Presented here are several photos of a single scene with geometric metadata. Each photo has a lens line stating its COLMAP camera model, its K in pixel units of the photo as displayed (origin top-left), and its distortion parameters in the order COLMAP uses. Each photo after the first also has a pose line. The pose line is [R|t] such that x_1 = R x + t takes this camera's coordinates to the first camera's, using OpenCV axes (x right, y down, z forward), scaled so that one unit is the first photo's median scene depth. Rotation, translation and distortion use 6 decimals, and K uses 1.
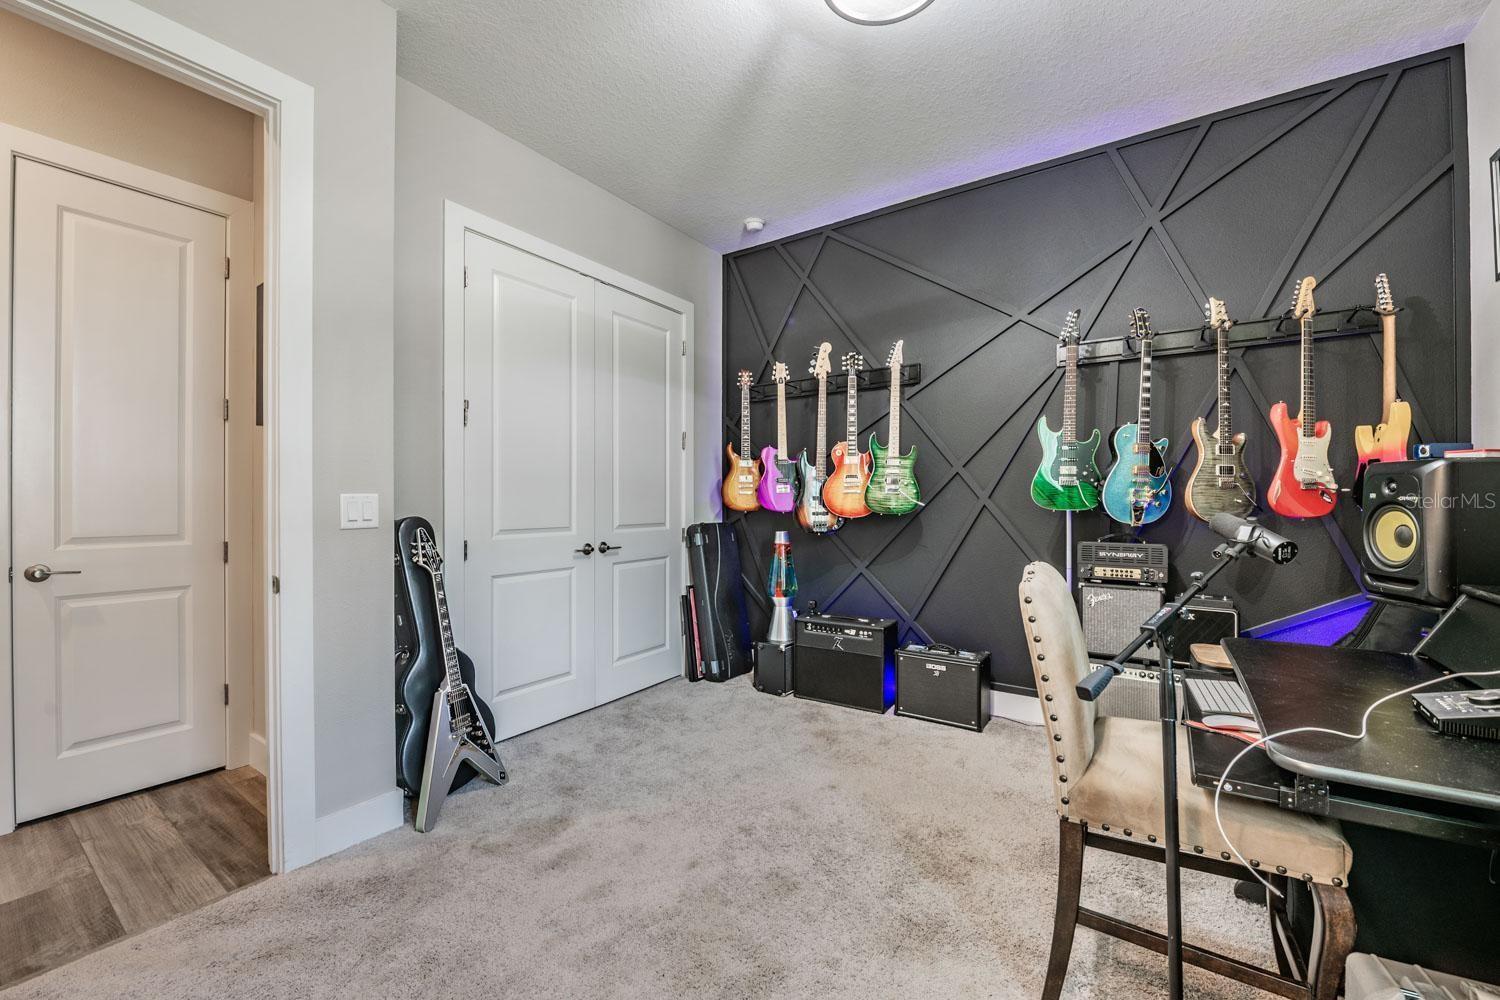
lens RADIAL K [[596.7, 0, 750.0], [0, 596.7, 500.0], [0, 0, 1]] dist [-0.001977, -0.004341]
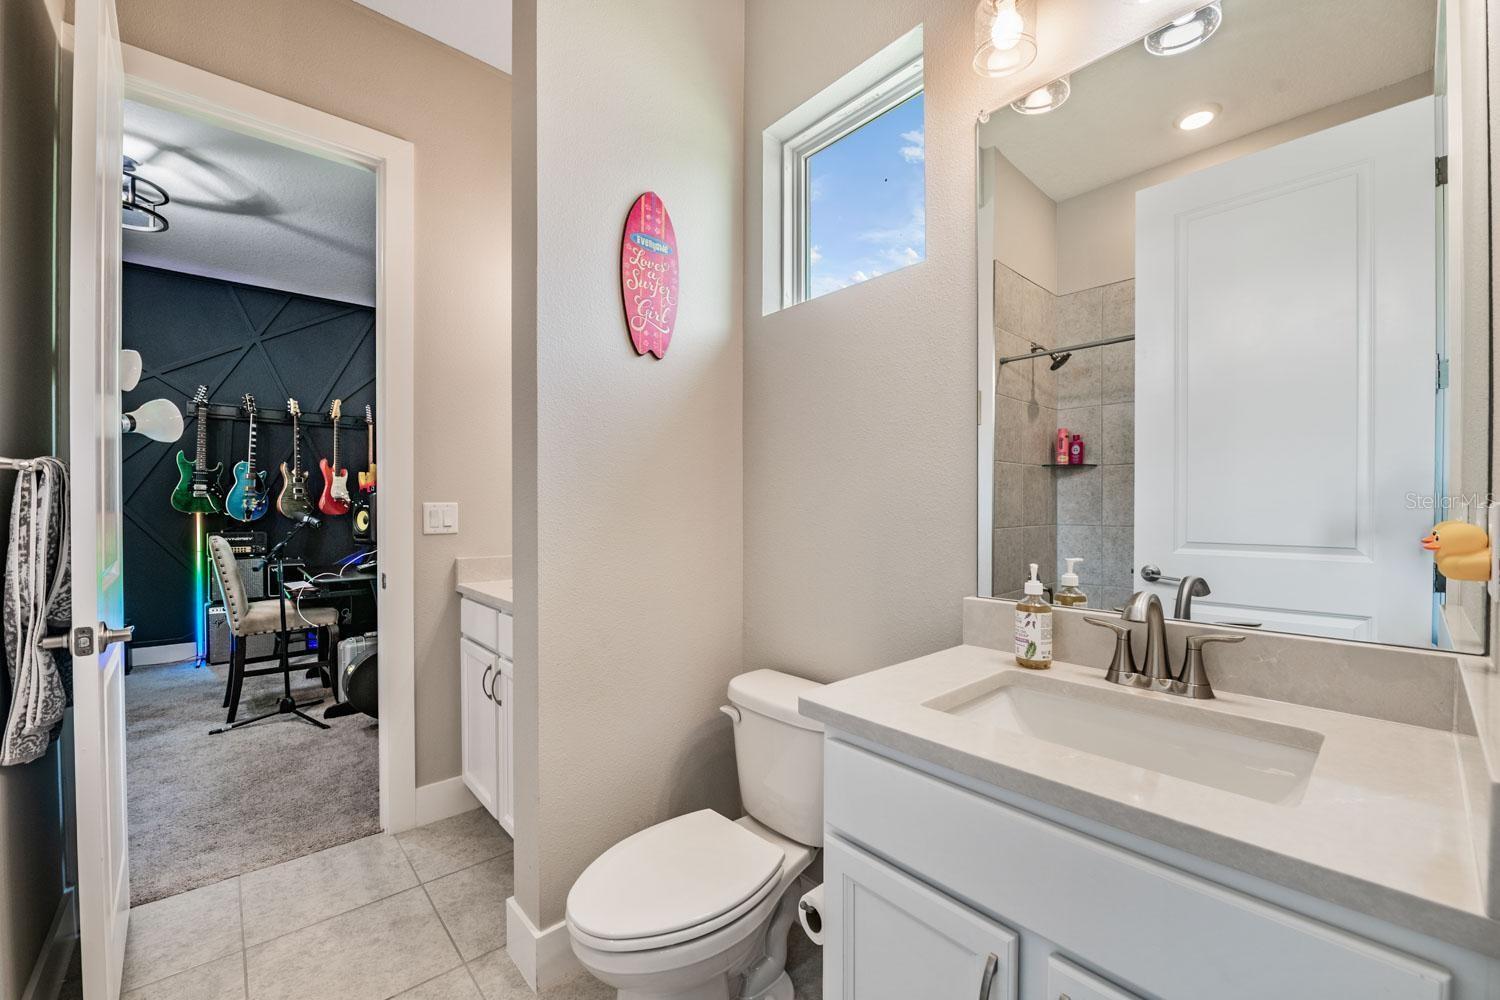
lens RADIAL K [[591.9, 0, 753.5], [0, 591.9, 511.5], [0, 0, 1]] dist [-0.002128, -0.007997]
pose [[0.235094, -0.008257, 0.971938, -0.686573], [-0.001209, 0.999961, 0.008788, -0.002539], [-0.971972, -0.003241, 0.235074, -0.852007]]
